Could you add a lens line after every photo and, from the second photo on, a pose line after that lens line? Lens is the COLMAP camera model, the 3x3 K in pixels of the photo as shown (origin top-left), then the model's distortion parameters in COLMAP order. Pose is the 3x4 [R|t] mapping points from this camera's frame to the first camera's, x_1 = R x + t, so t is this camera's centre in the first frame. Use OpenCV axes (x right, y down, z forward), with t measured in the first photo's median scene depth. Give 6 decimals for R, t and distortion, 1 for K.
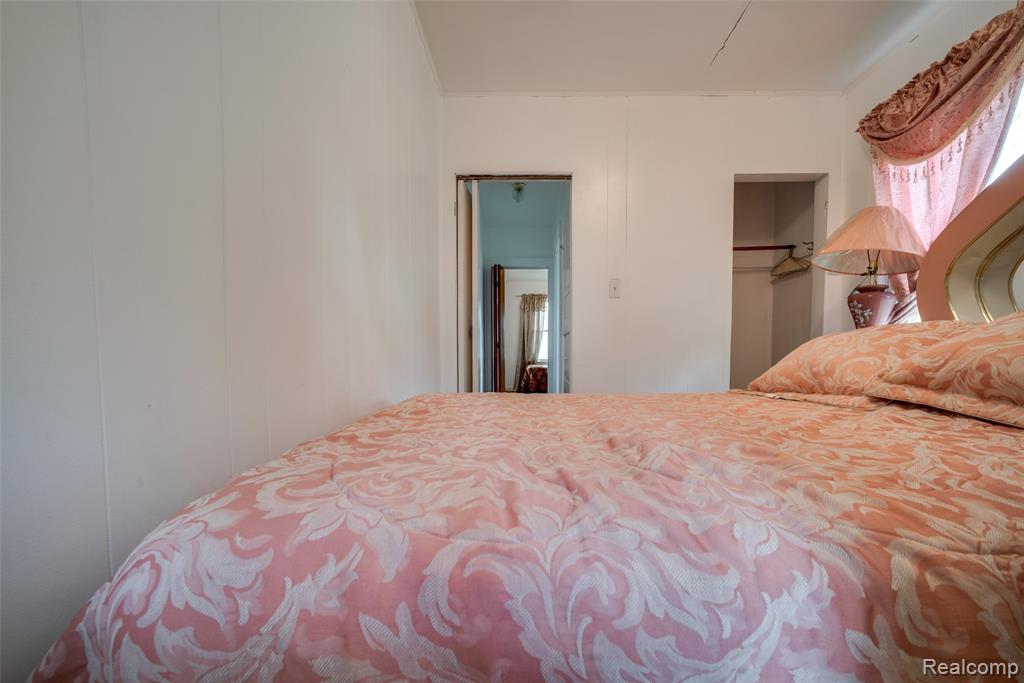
lens RADIAL K [[459.6, 0, 507.5], [0, 459.6, 357.7], [0, 0, 1]] dist [0.000266, 0.000658]
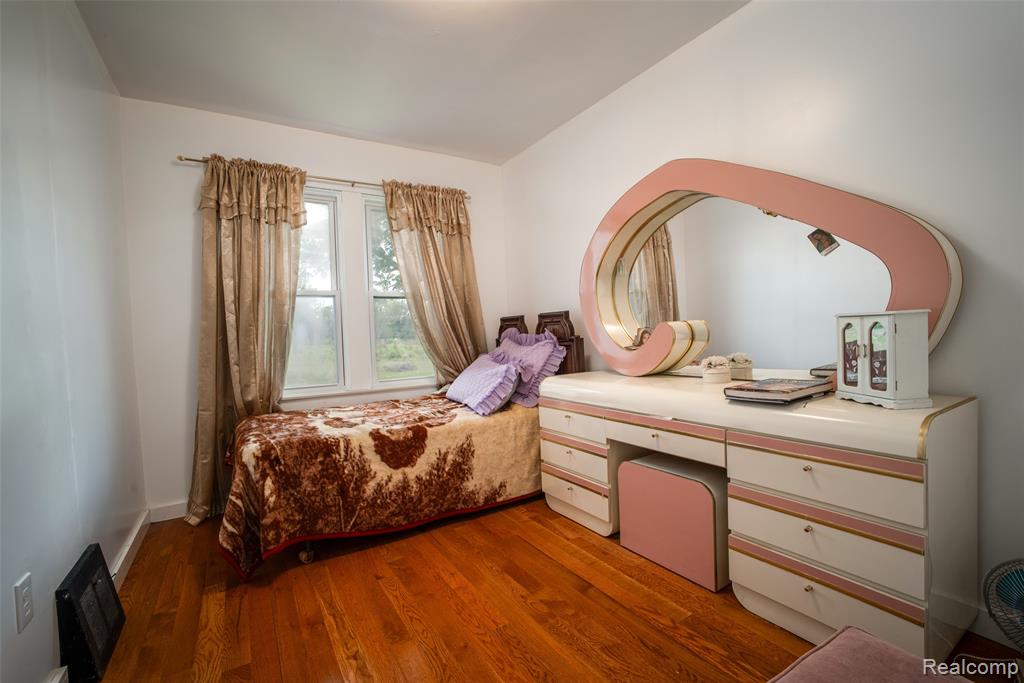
lens RADIAL K [[459.6, 0, 507.5], [0, 459.6, 357.7], [0, 0, 1]] dist [0.000266, 0.000658]
pose [[0.835331, -0.050326, 0.547440, 0.026661], [0.030020, 0.998491, 0.045984, -0.027857], [-0.548928, -0.021977, 0.835581, 0.689329]]
